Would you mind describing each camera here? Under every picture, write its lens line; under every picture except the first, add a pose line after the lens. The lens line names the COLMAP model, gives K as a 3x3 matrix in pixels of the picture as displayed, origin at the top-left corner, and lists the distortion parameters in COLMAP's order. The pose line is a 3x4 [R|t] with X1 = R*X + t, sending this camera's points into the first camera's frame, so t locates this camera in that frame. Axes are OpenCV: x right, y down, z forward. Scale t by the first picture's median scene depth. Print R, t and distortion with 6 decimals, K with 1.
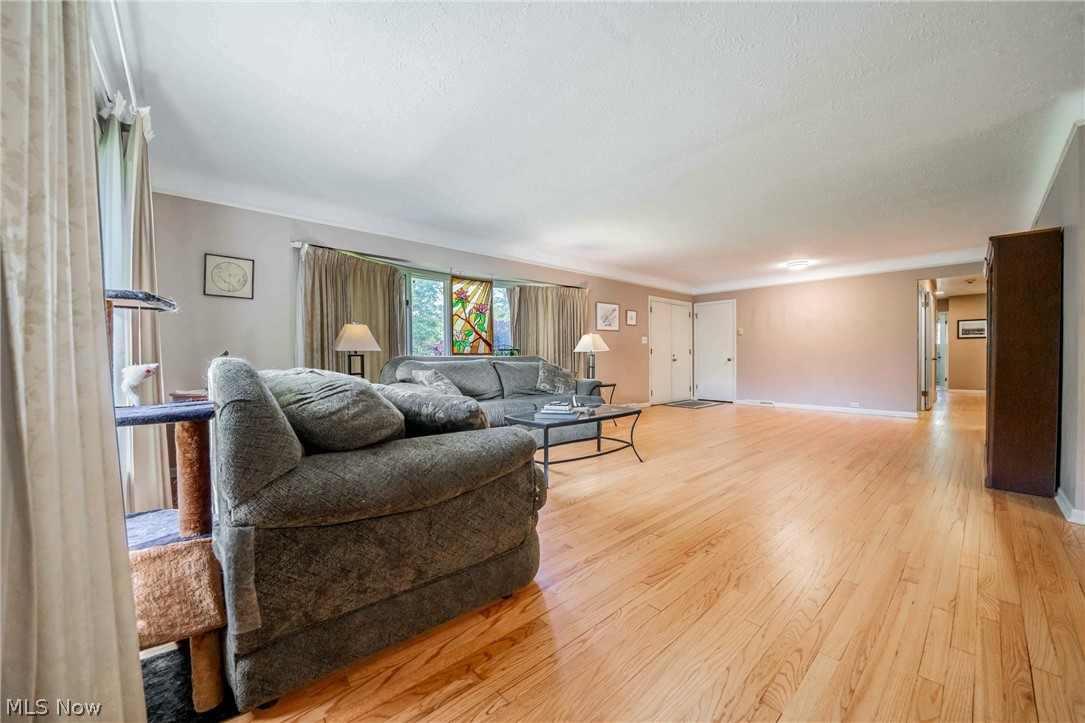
lens RADIAL K [[405.0, 0, 536.1], [0, 405.0, 359.5], [0, 0, 1]] dist [-0.009420, 0.000436]
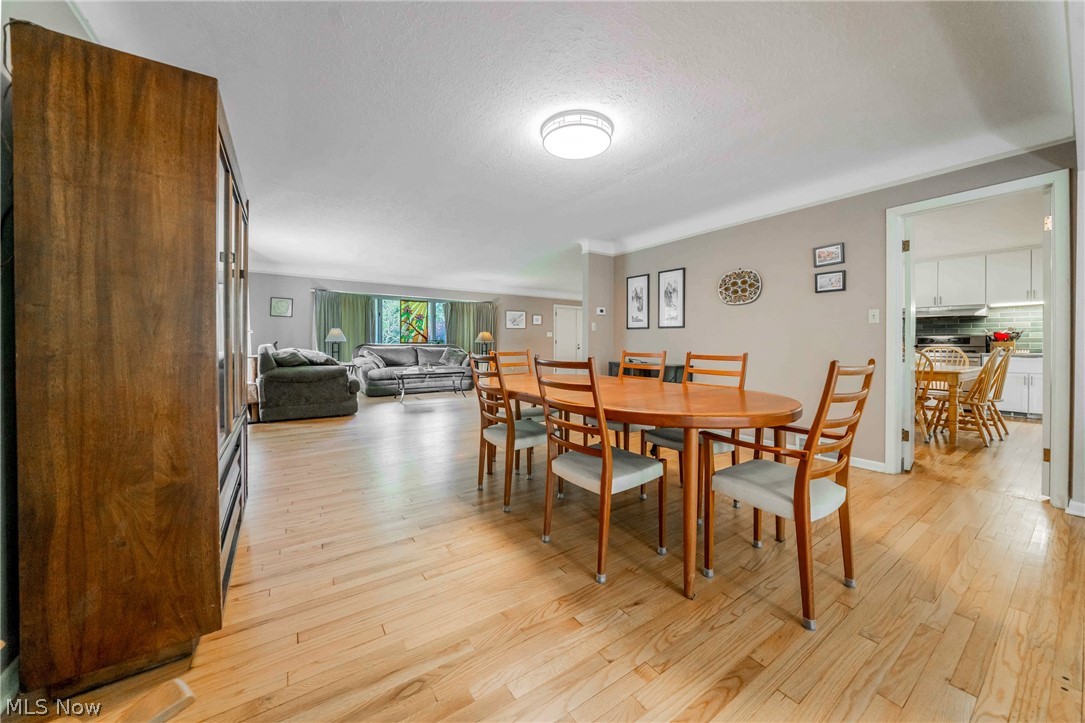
lens RADIAL K [[381.5, 0, 537.3], [0, 381.5, 344.7], [0, 0, 1]] dist [-0.019662, 0.001332]
pose [[0.991451, 0.010177, -0.130082, 0.507675], [-0.011214, 0.999911, -0.007241, 0.000084], [0.129997, 0.008638, 0.991477, -0.496638]]
